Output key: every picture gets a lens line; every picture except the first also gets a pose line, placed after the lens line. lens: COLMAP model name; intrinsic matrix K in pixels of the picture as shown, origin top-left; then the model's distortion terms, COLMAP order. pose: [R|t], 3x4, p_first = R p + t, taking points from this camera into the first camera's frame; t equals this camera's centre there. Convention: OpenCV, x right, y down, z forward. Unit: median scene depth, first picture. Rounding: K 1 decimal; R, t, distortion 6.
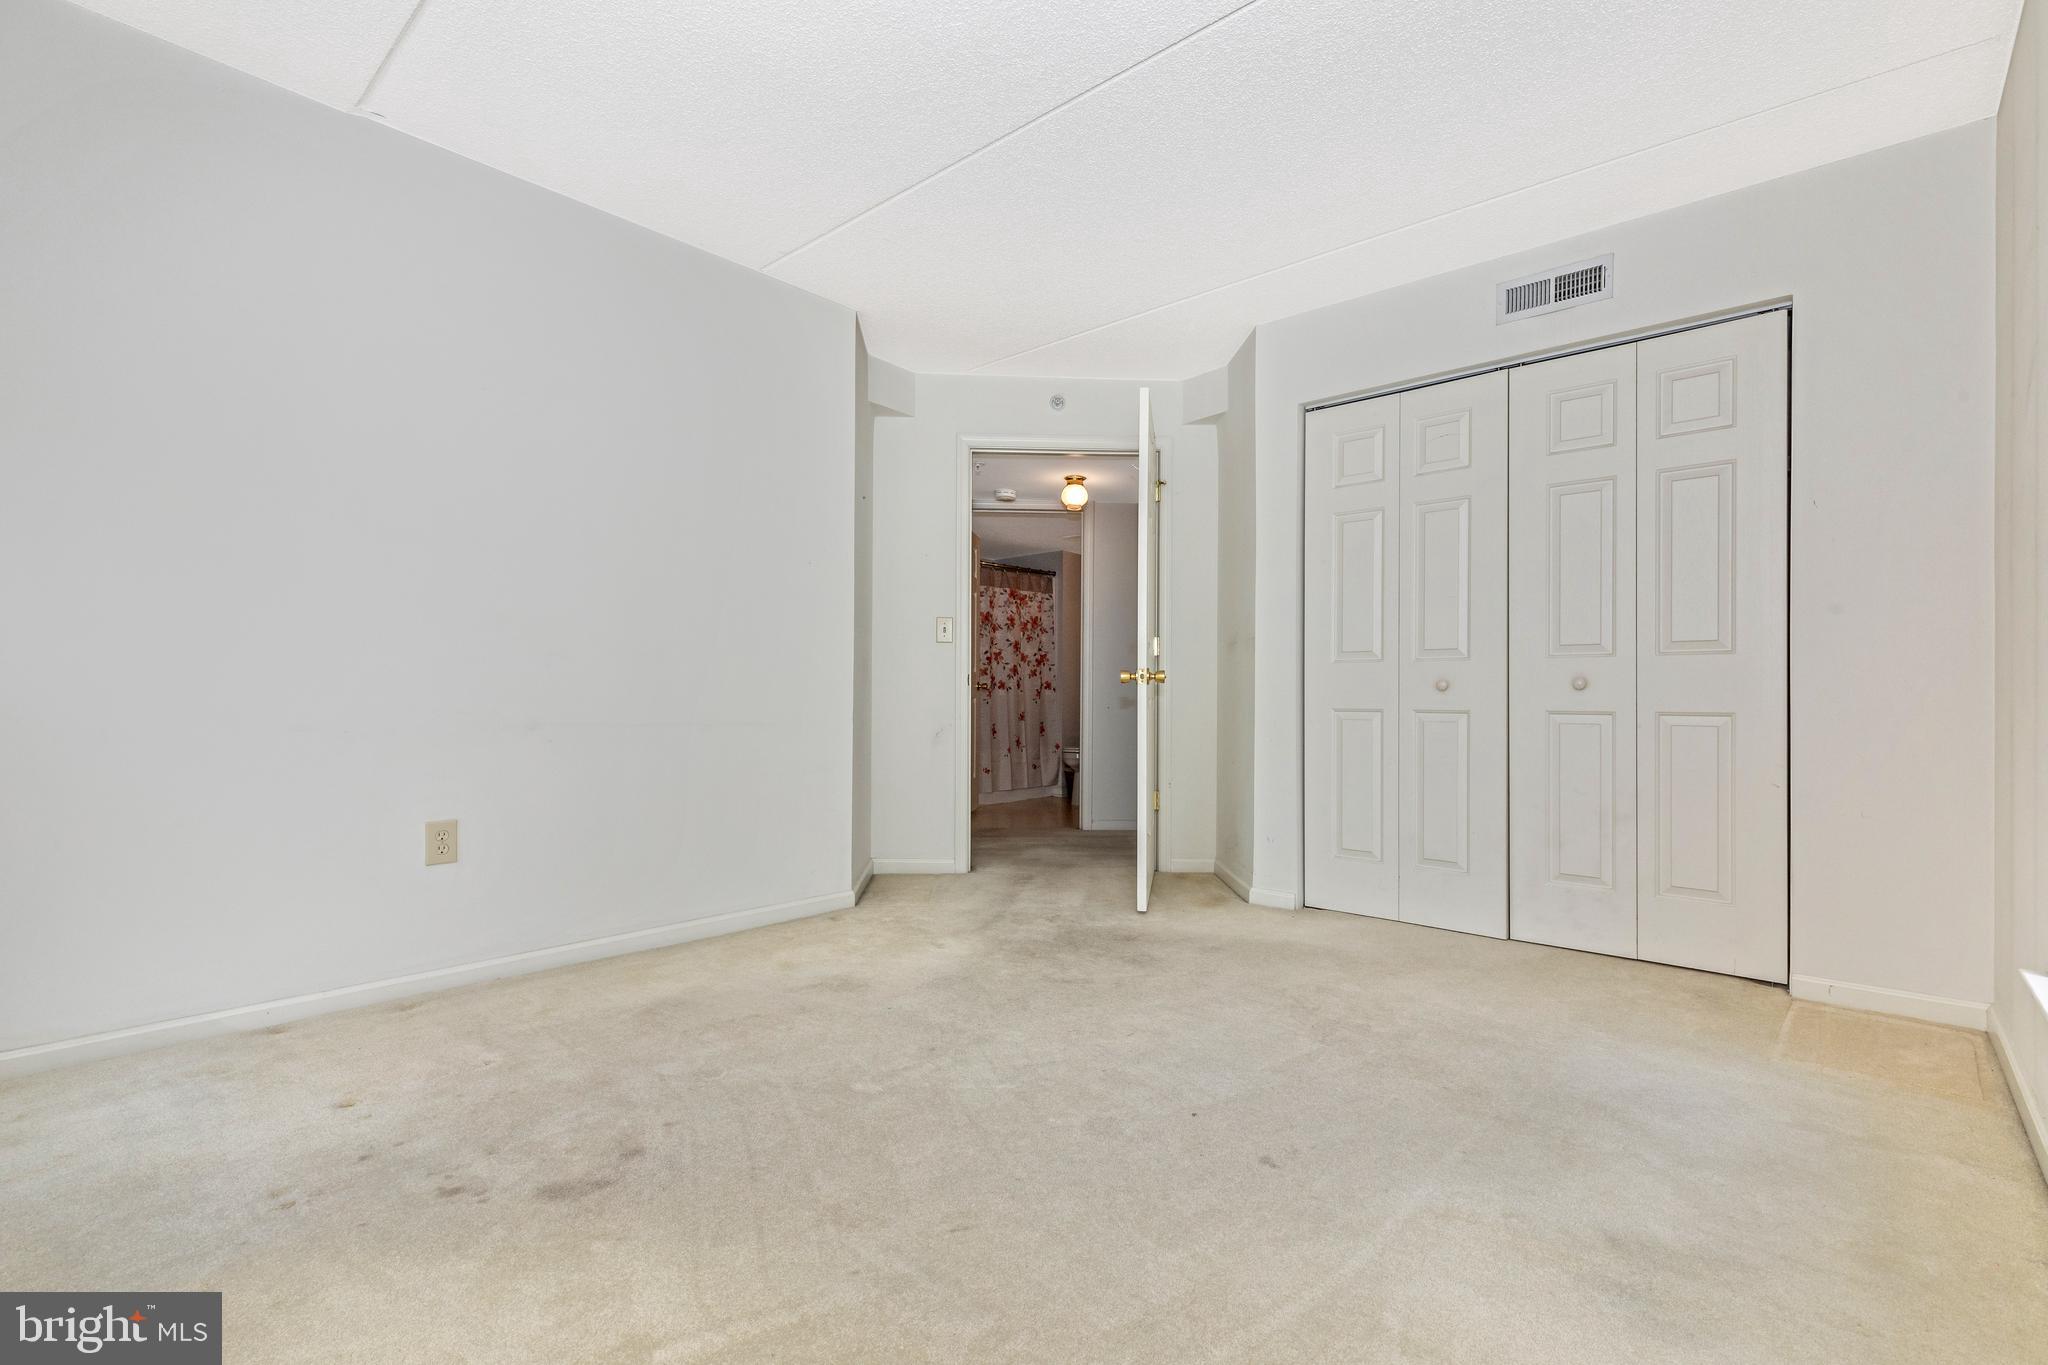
lens RADIAL K [[966.7, 0, 1020.6], [0, 966.7, 683.8], [0, 0, 1]] dist [0.013828, -0.003309]
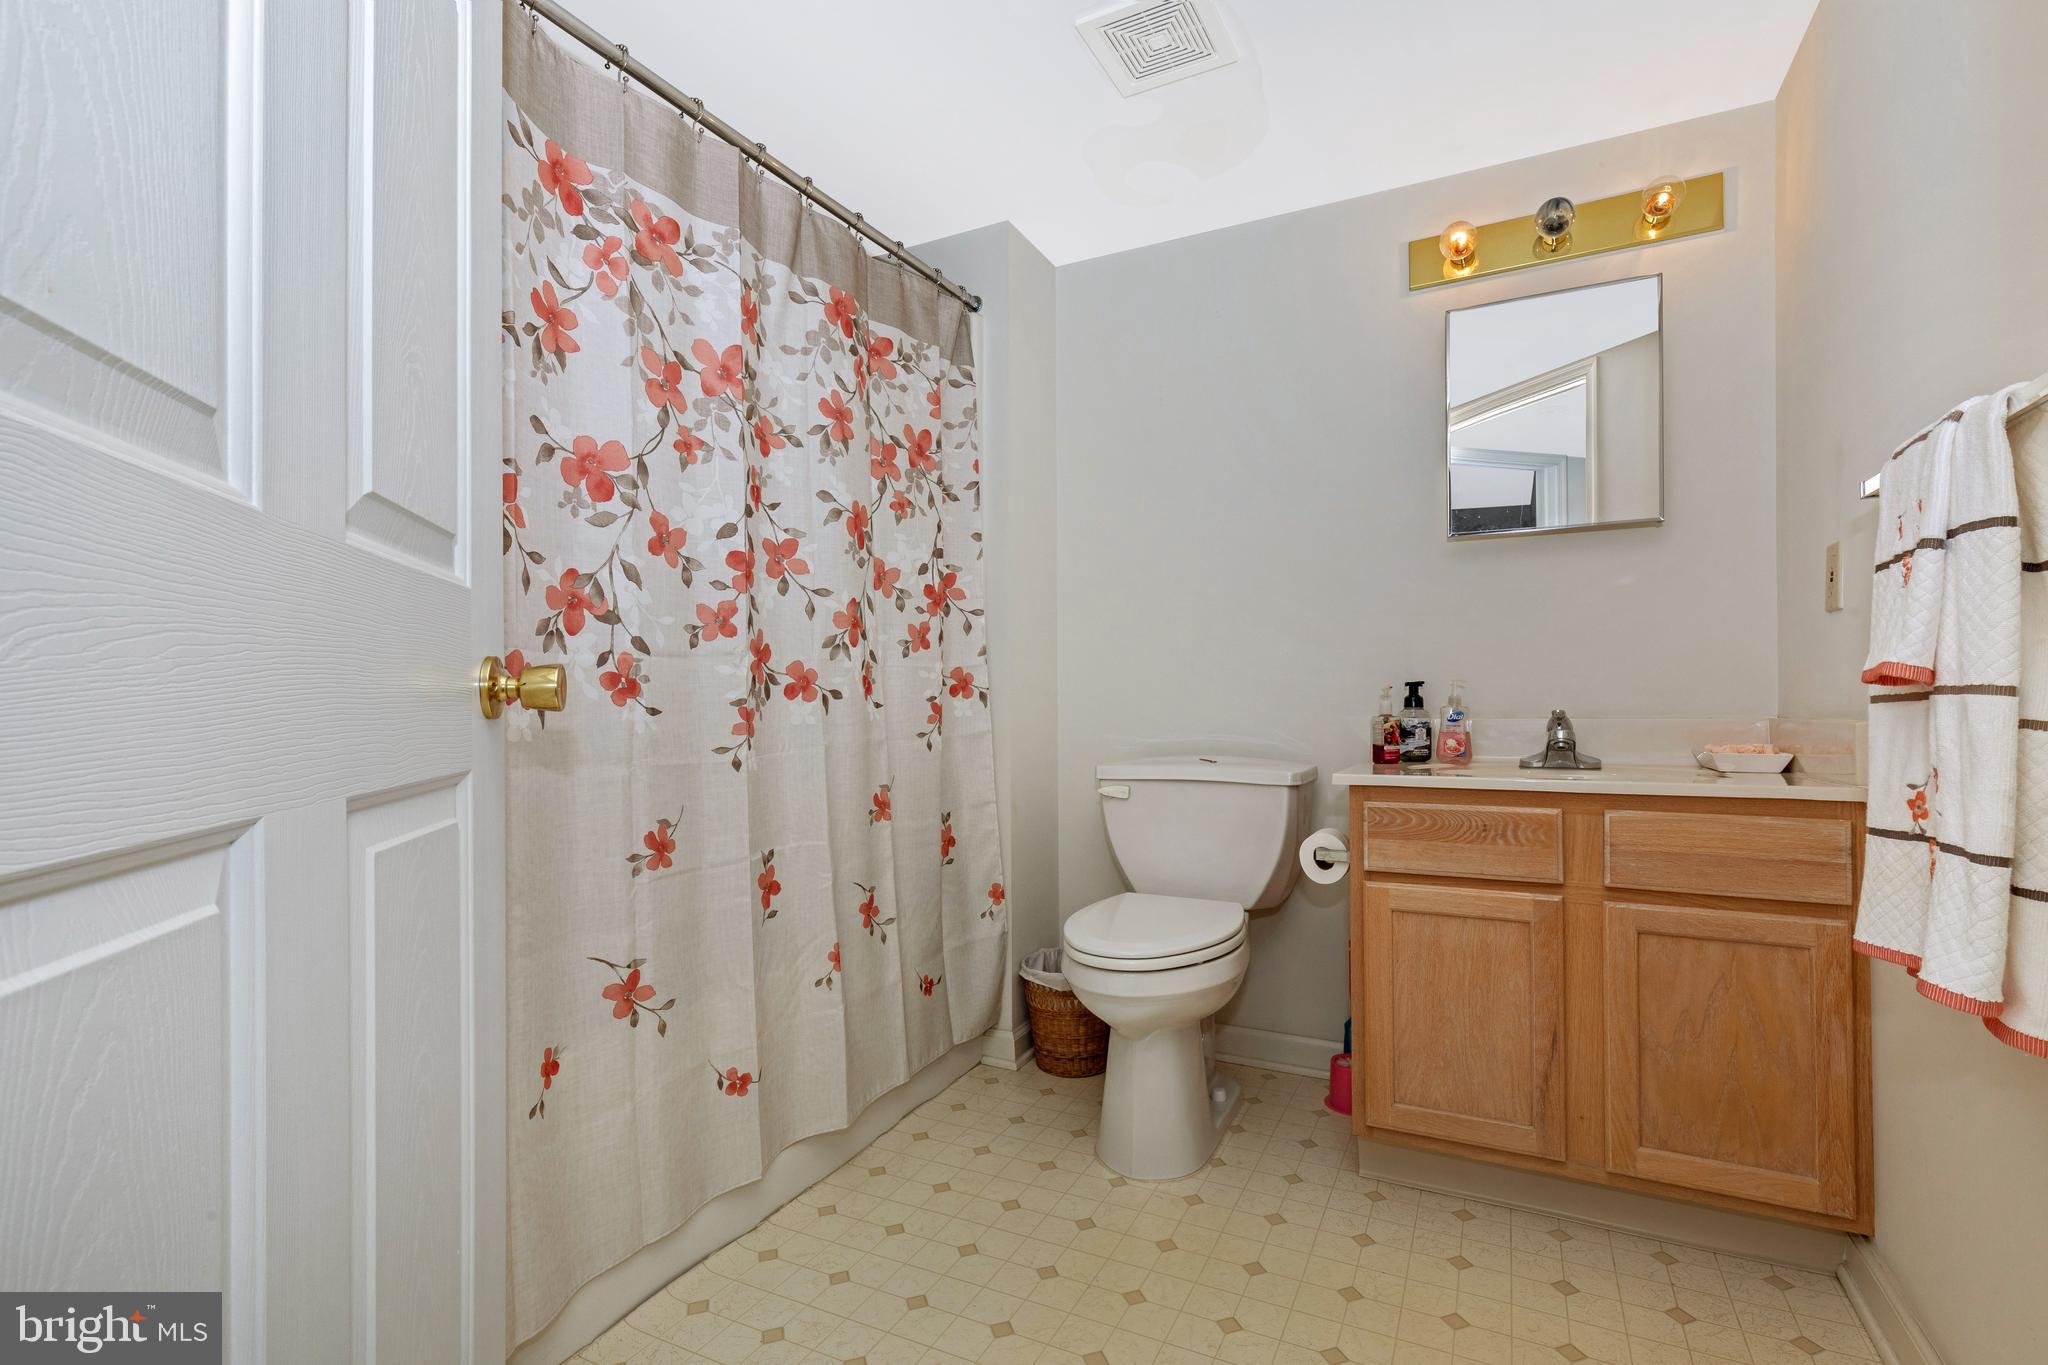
lens RADIAL K [[966.7, 0, 1028.2], [0, 966.7, 686.4], [0, 0, 1]] dist [0.013828, -0.003309]
pose [[0.973933, -0.009406, 0.226640, -0.018440], [0.009143, 0.999956, 0.002213, 0.002263], [-0.226651, -0.000083, 0.973976, 0.738428]]
